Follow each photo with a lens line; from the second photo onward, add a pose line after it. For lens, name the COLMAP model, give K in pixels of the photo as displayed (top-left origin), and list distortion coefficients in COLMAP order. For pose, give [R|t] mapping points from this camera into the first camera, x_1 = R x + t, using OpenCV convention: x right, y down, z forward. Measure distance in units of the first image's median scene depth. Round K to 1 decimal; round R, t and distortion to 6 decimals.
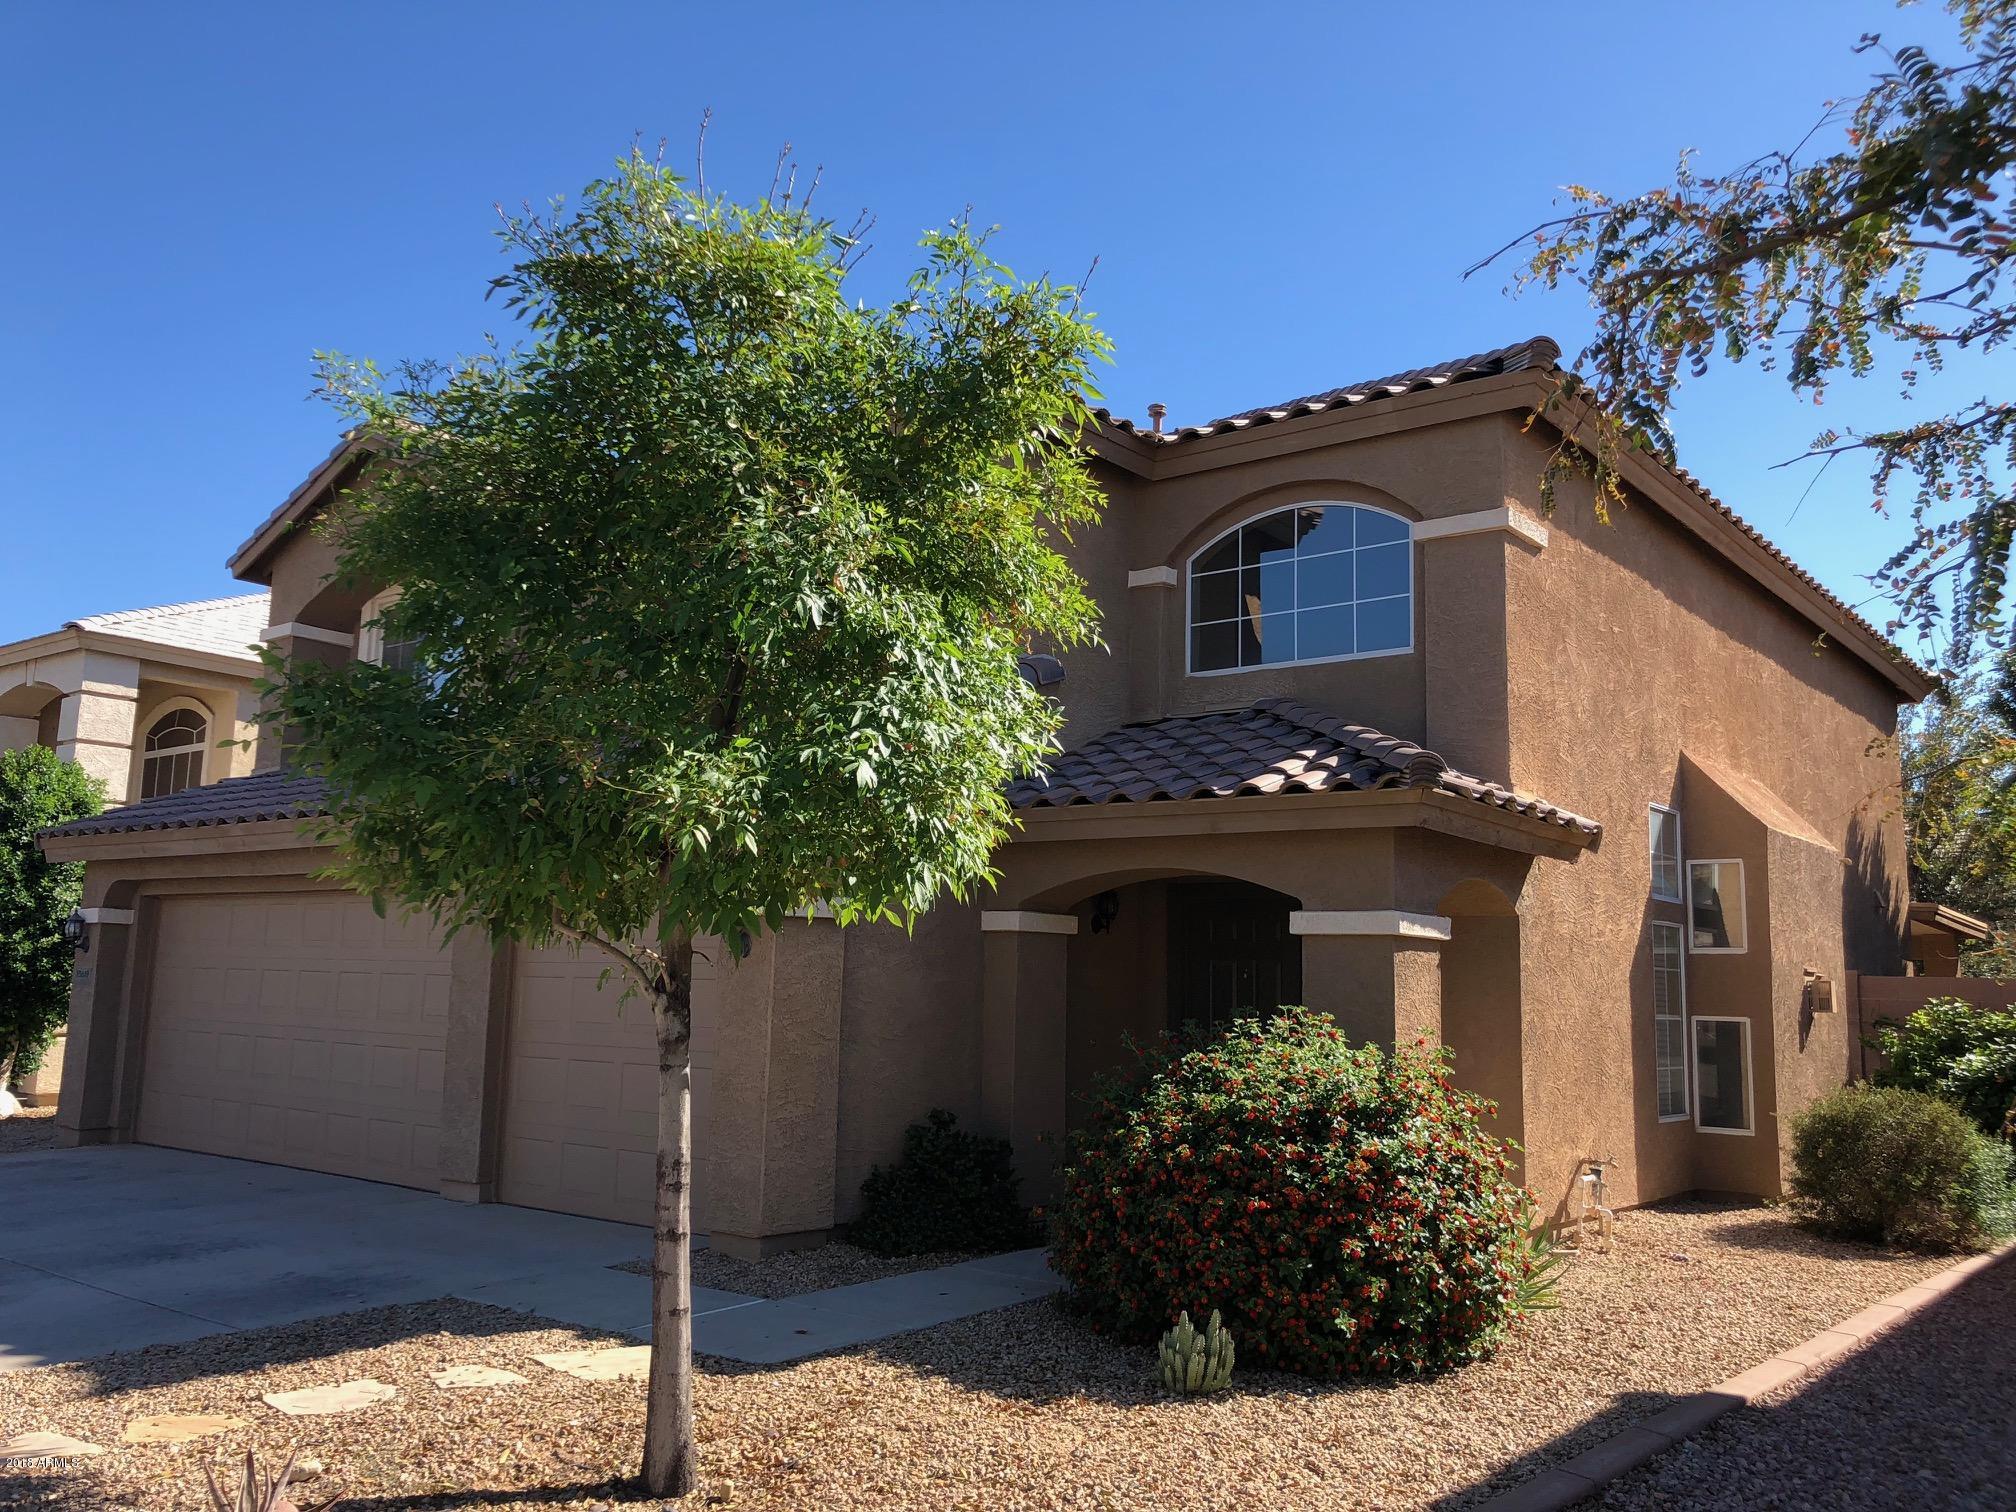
lens RADIAL K [[1654.2, 0, 1013.2], [0, 1654.2, 756.1], [0, 0, 1]] dist [0.043986, -0.020812]
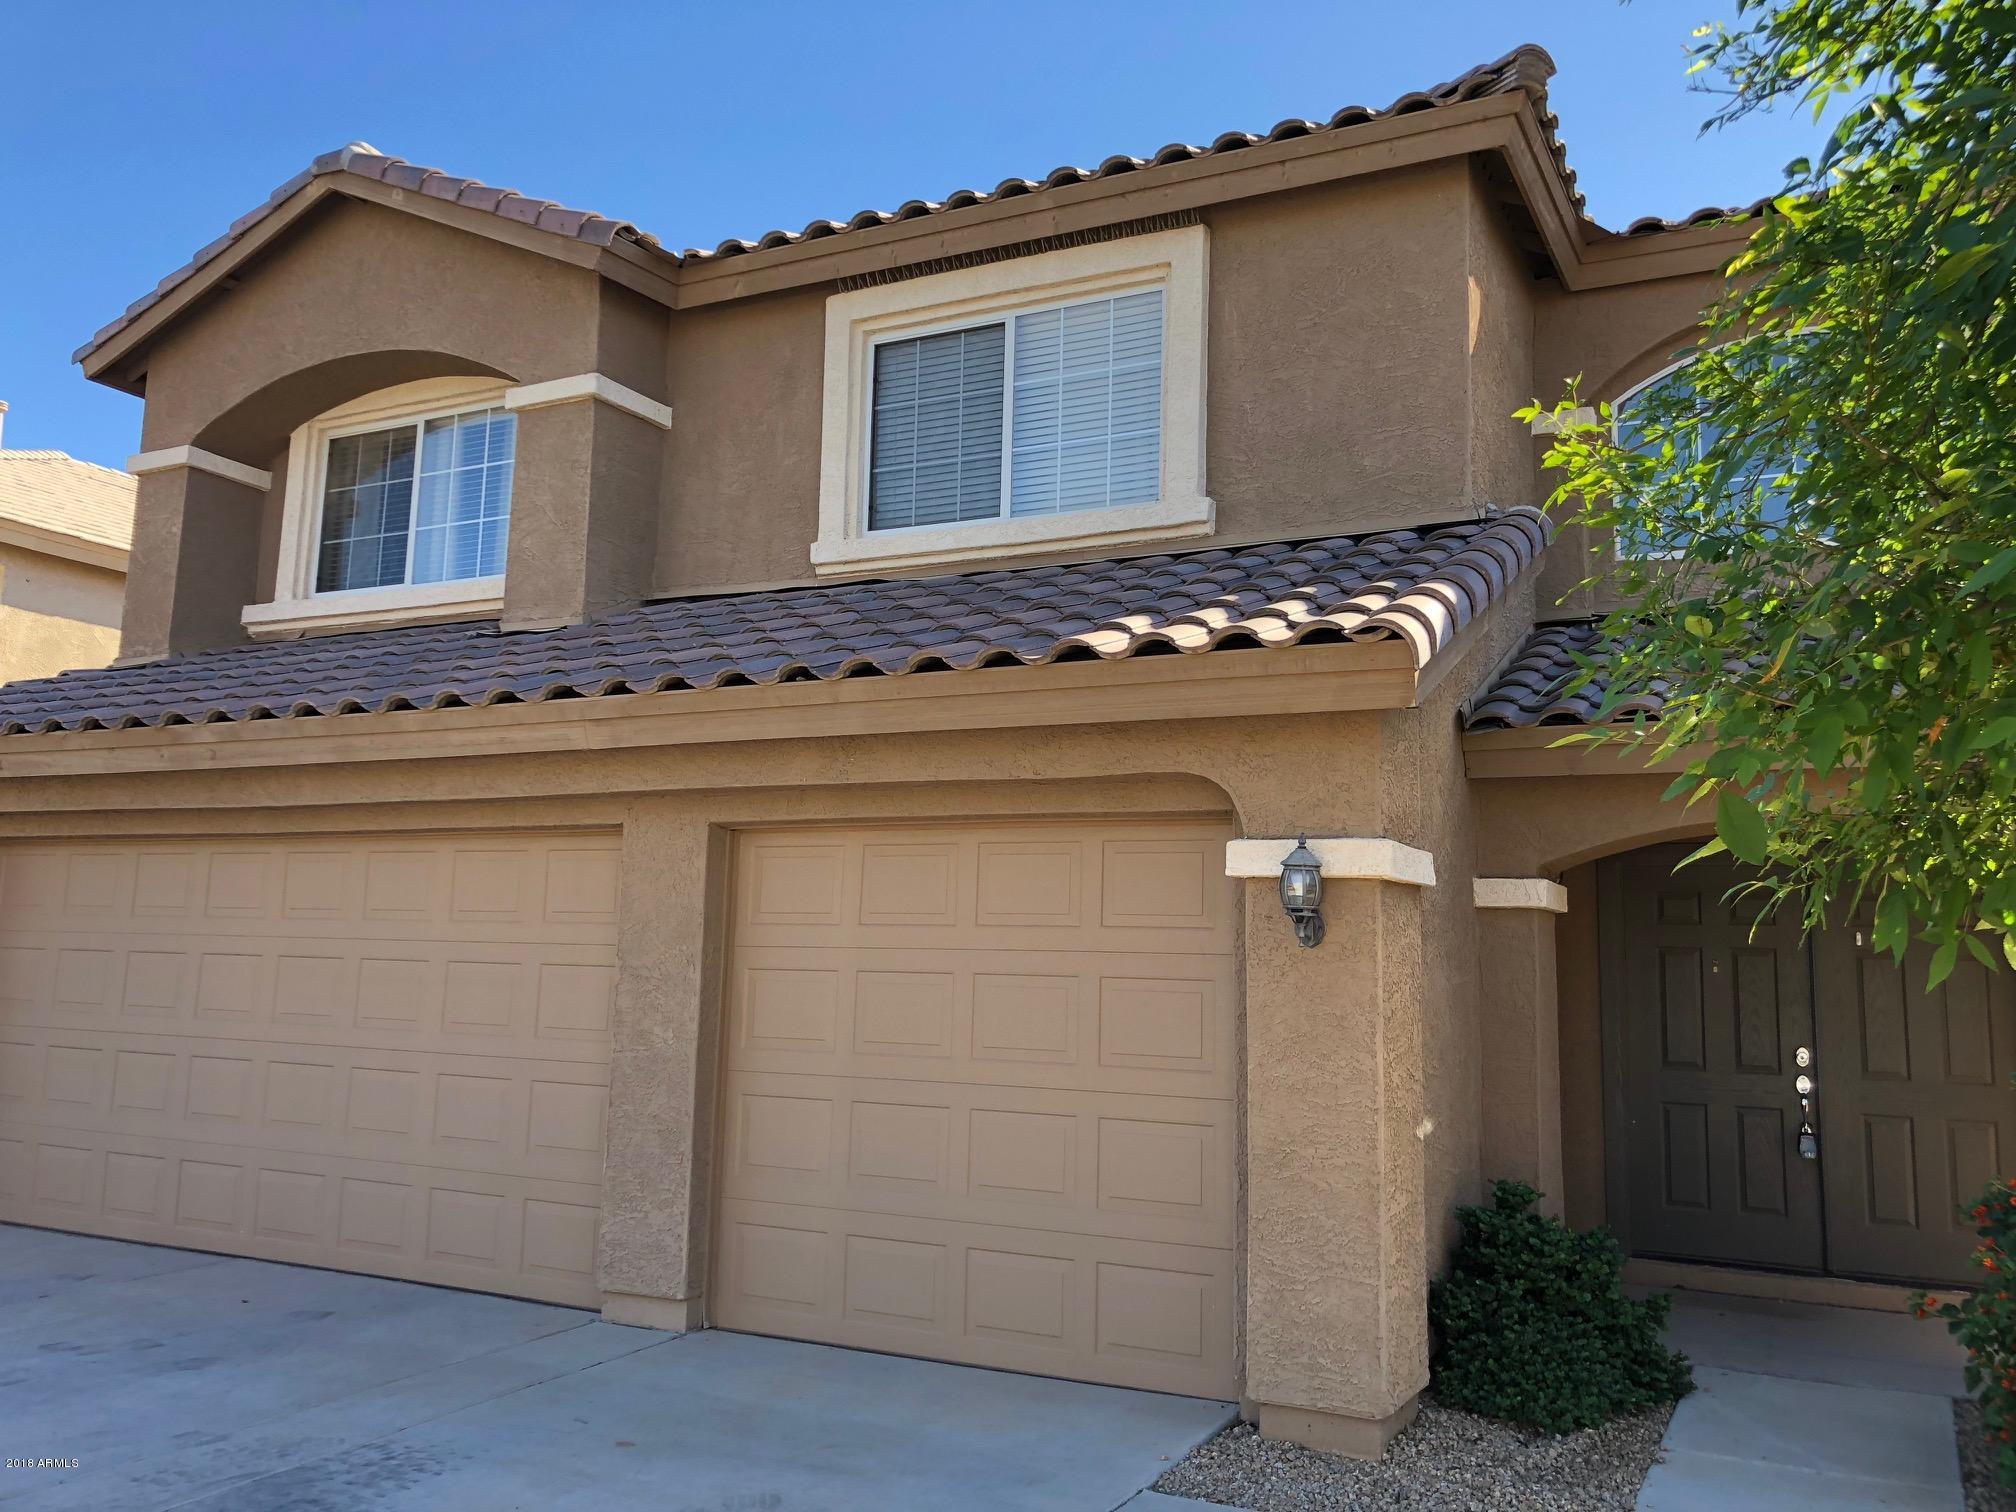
lens RADIAL K [[1654.2, 0, 1005.2], [0, 1654.2, 754.6], [0, 0, 1]] dist [0.043986, -0.020812]
pose [[0.979646, 0.028622, 0.198681, -0.301255], [-0.030857, 0.999491, 0.008160, 0.038609], [-0.198346, -0.014124, 0.980030, 0.330144]]
